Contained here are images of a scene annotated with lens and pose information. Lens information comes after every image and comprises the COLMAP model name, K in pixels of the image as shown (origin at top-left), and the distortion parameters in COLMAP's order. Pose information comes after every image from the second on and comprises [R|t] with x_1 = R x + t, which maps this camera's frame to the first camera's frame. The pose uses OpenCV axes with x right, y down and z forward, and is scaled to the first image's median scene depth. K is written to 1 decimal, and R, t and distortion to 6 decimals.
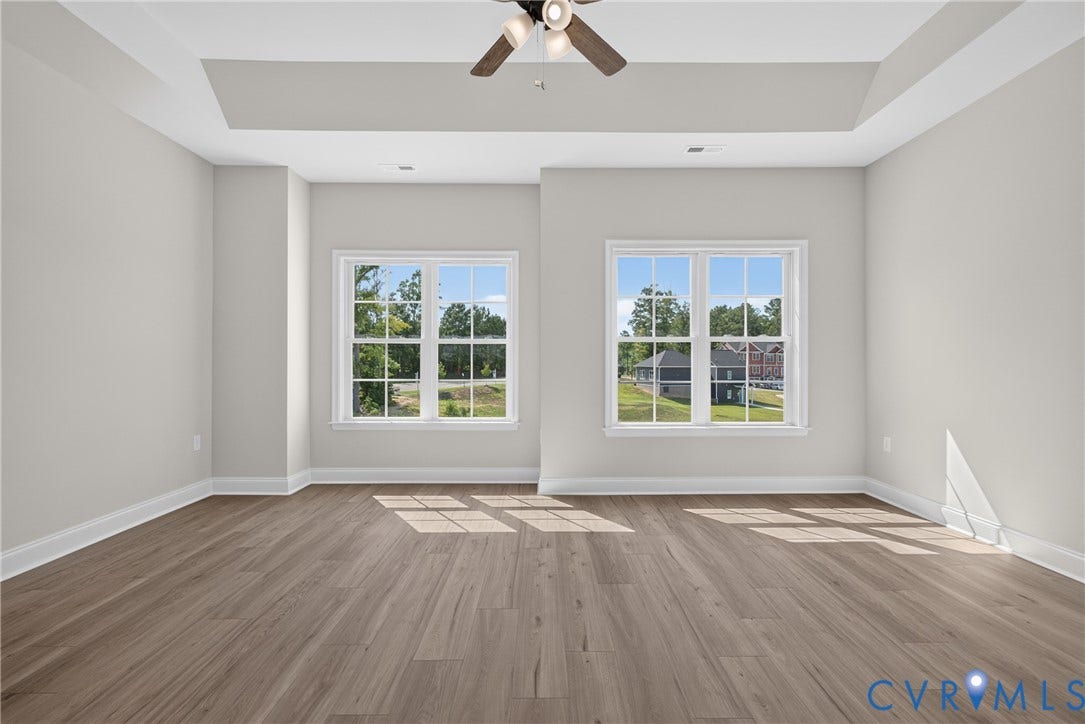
lens RADIAL K [[491.7, 0, 543.6], [0, 491.7, 357.0], [0, 0, 1]] dist [-0.000217, -0.000118]
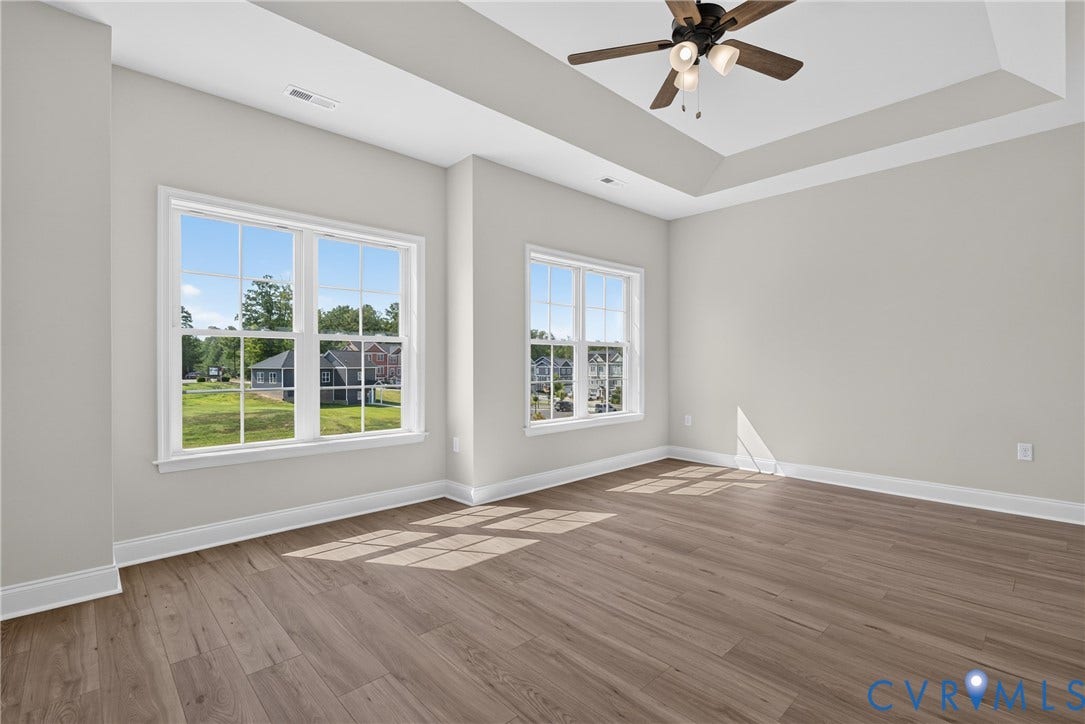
lens RADIAL K [[493.6, 0, 544.3], [0, 493.6, 359.7], [0, 0, 1]] dist [-0.002980, -0.000085]
pose [[0.728649, 0.002417, 0.684883, -0.598933], [-0.004970, 0.999986, 0.001759, 0.001074], [-0.684869, -0.004686, 0.728651, 0.248665]]
